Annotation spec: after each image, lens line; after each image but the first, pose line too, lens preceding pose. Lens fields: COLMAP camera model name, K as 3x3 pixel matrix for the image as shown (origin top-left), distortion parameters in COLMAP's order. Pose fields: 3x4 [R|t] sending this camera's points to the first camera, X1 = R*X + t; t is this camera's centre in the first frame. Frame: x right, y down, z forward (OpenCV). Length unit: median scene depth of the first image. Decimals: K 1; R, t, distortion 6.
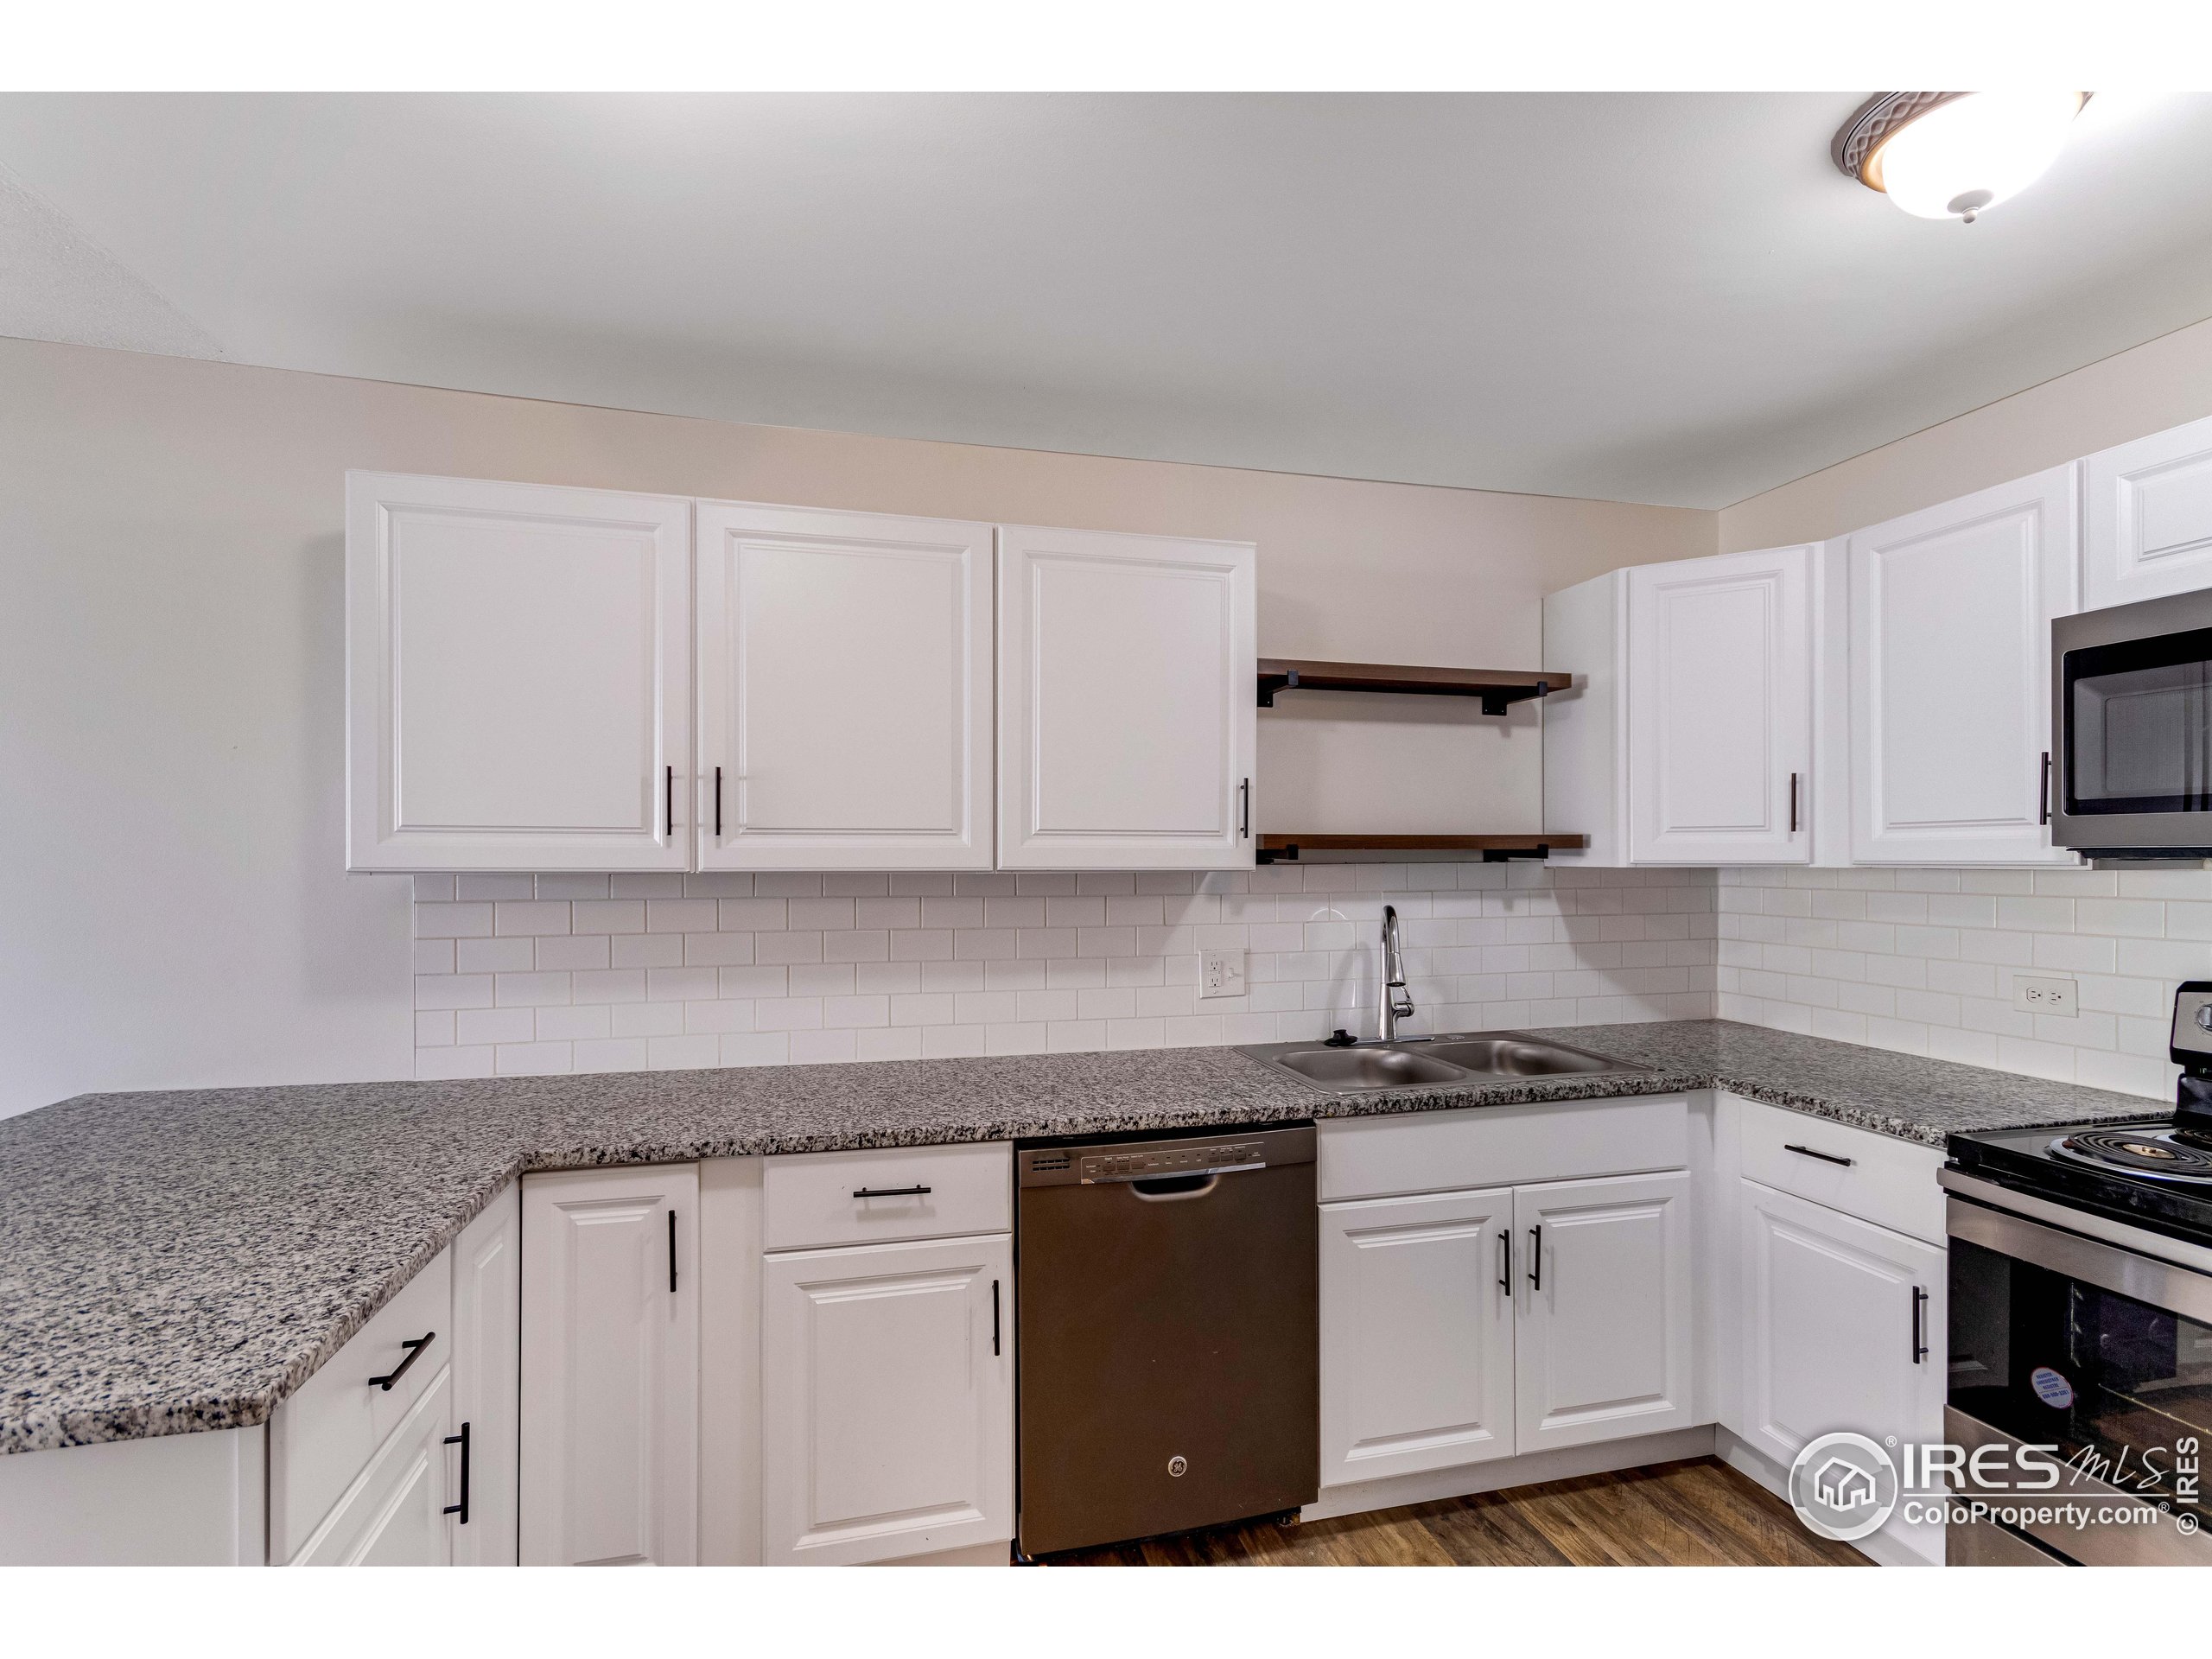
lens RADIAL K [[1043.5, 0, 1112.8], [0, 1043.5, 851.2], [0, 0, 1]] dist [0.006562, 0.000112]
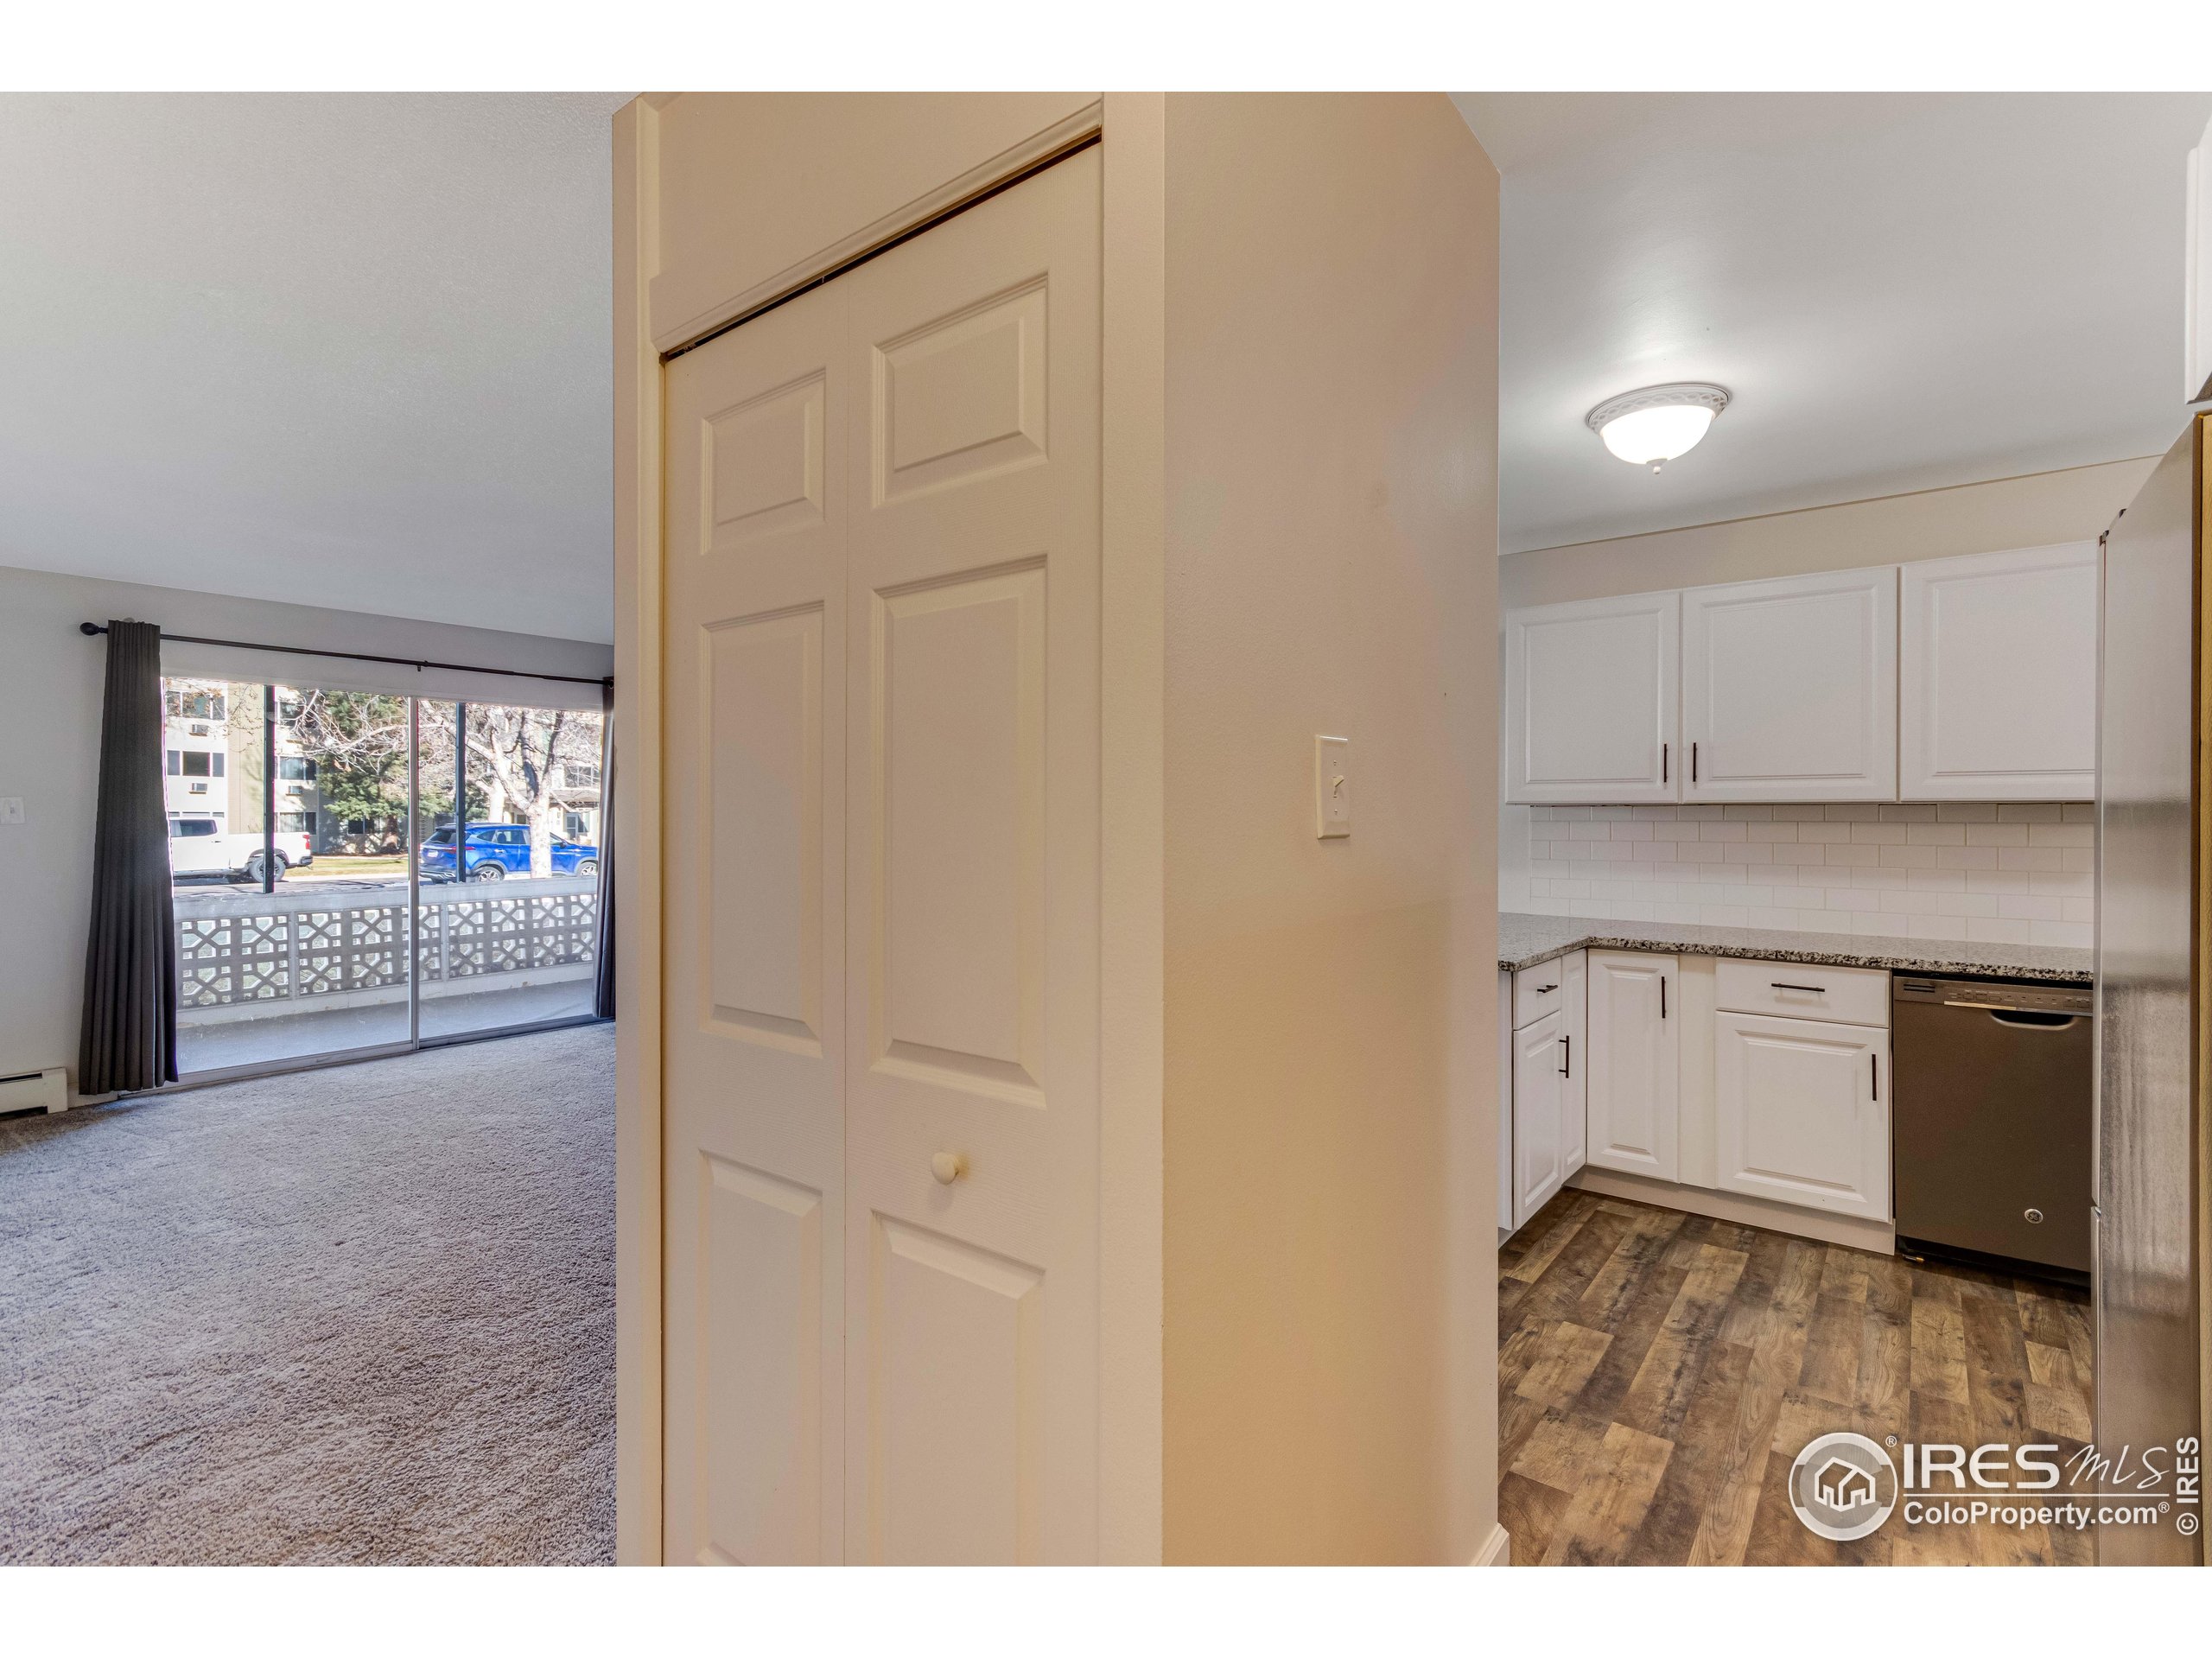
lens RADIAL K [[1033.7, 0, 1116.4], [0, 1033.7, 824.9], [0, 0, 1]] dist [0.018430, -0.008900]
pose [[0.607862, 0.006693, -0.794014, 0.408788], [0.003541, 0.999932, 0.011140, 0.033843], [0.794034, -0.009584, 0.607797, -0.812166]]
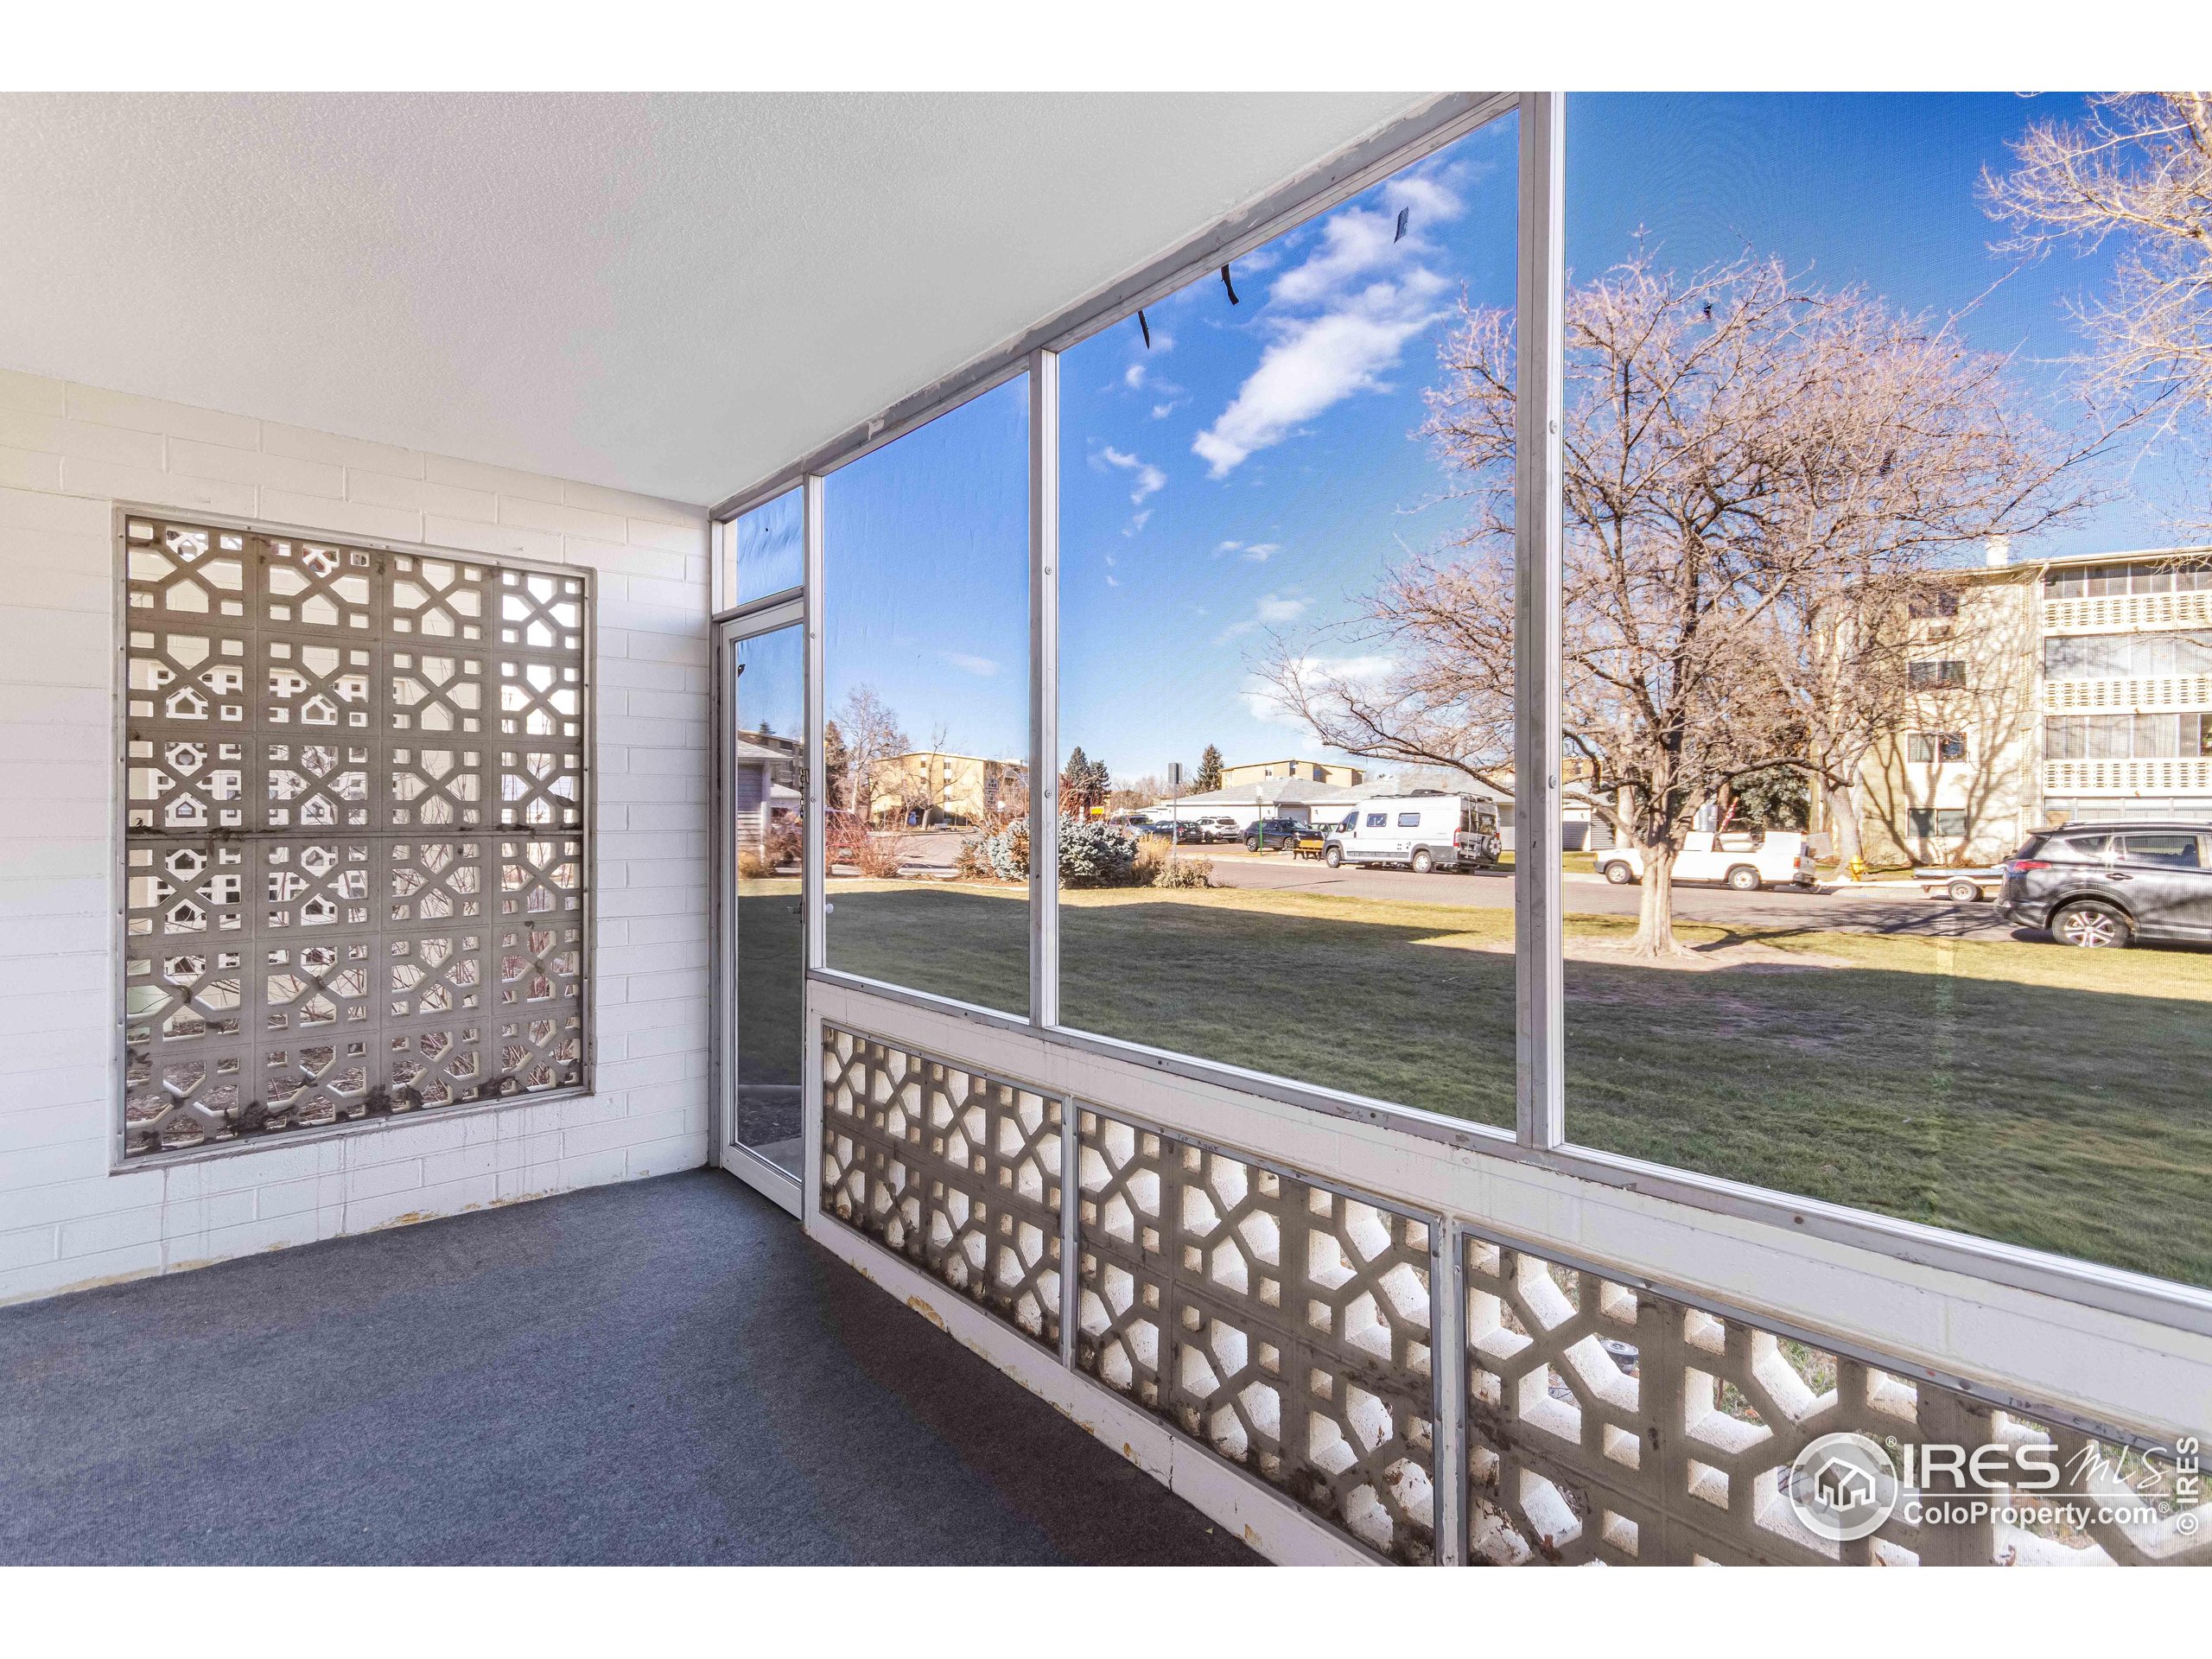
lens RADIAL K [[1041.3, 0, 1113.6], [0, 1041.3, 836.2], [0, 0, 1]] dist [0.002463, 0.001270]
pose [[-0.891005, 0.007858, -0.453925, -3.495757], [-0.000434, 0.999835, 0.018160, 0.055018], [0.453993, 0.016378, -0.890855, 0.107475]]
